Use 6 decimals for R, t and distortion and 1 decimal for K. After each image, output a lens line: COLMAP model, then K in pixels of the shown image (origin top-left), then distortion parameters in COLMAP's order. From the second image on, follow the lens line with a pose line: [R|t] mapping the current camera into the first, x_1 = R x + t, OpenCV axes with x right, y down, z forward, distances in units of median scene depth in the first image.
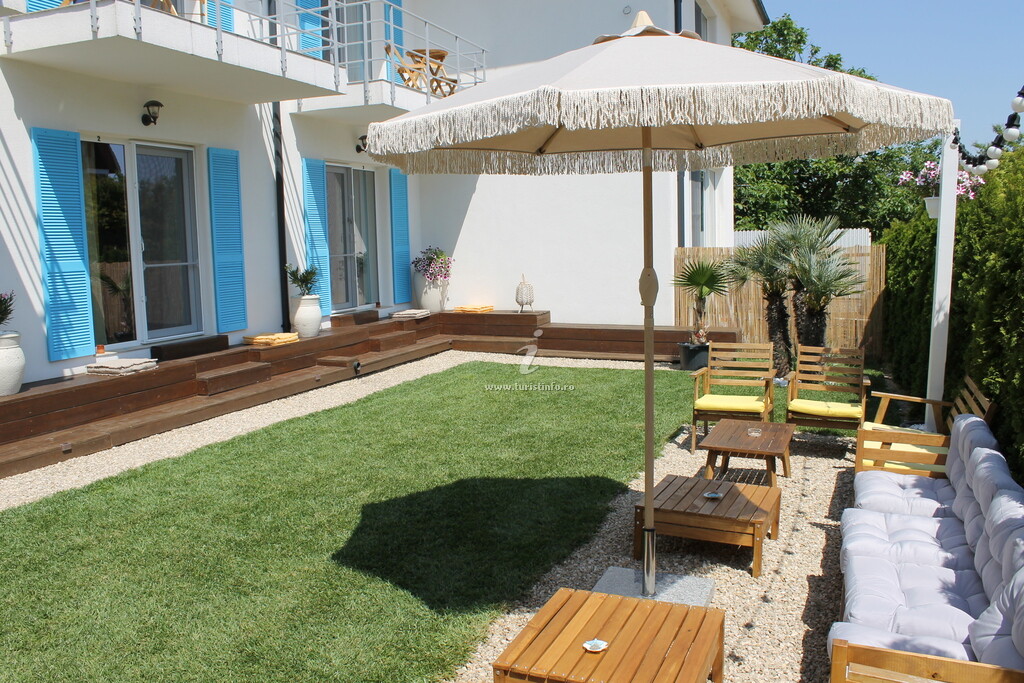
lens RADIAL K [[865.1, 0, 519.2], [0, 865.1, 337.4], [0, 0, 1]] dist [-0.158340, 0.129752]
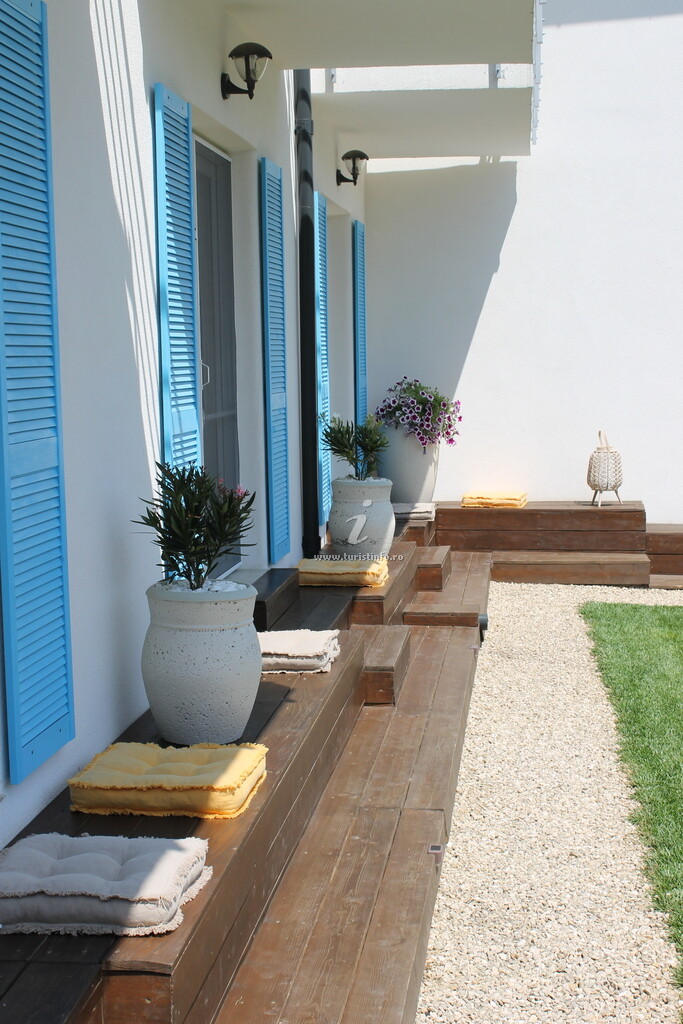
lens RADIAL K [[1569.1, 0, 340.7], [0, 1569.1, 512.1], [0, 0, 1]] dist [-0.045011, 0.000000]
pose [[0.968665, -0.019868, 0.247574, -0.572380], [0.024343, 0.999591, -0.015028, -0.021392], [-0.247174, 0.020584, 0.968753, 0.185502]]
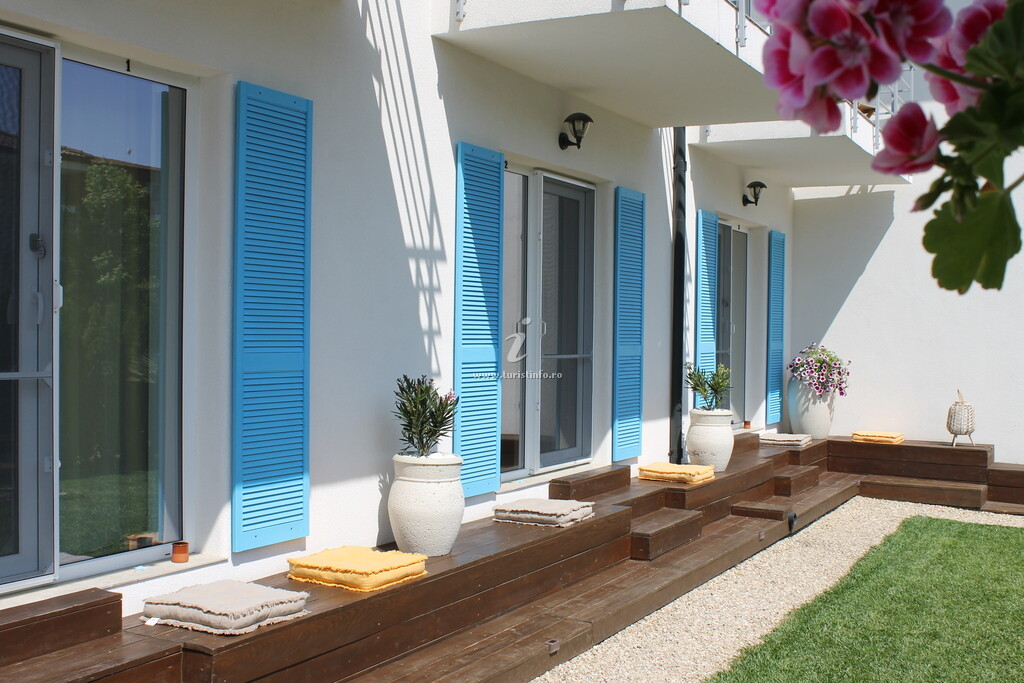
lens RADIAL K [[1148.7, 0, 530.8], [0, 1148.7, 338.1], [0, 0, 1]] dist [-0.080540, 0.000000]
pose [[0.992555, 0.039098, -0.115349, -0.345712], [-0.051030, 0.993436, -0.102372, -0.006325], [0.110589, 0.107497, 0.988036, 0.098830]]
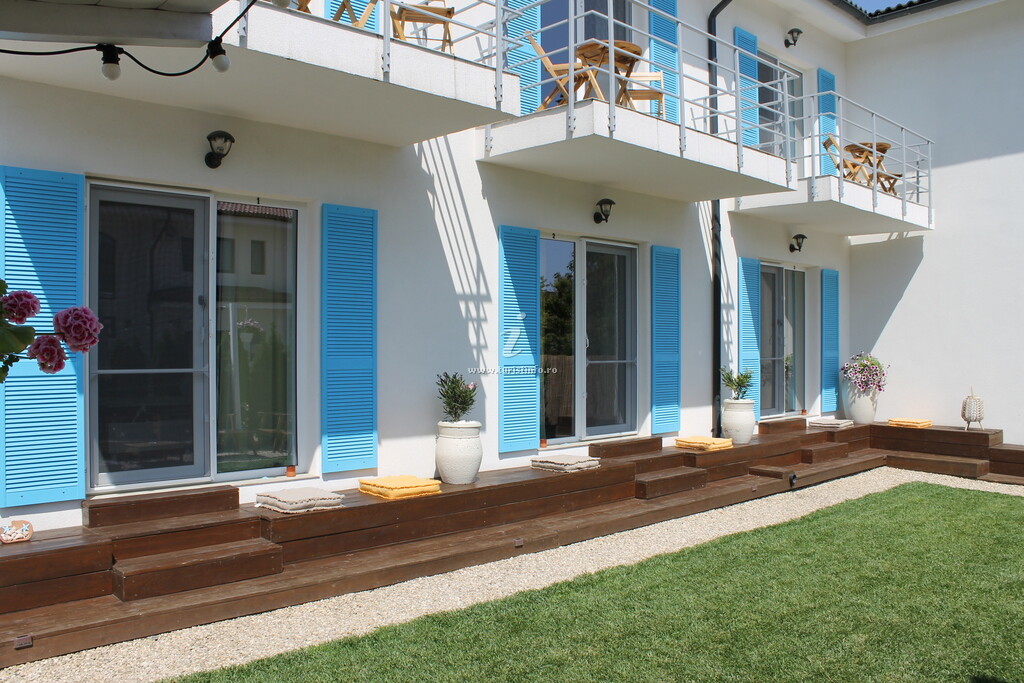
lens RADIAL K [[865.1, 0, 522.8], [0, 865.1, 335.4], [0, 0, 1]] dist [-0.158340, 0.129752]
pose [[0.909723, 0.023485, -0.414551, -0.090348], [-0.072332, 0.992097, -0.102527, -0.005947], [0.408867, 0.123256, 0.904232, 0.038743]]
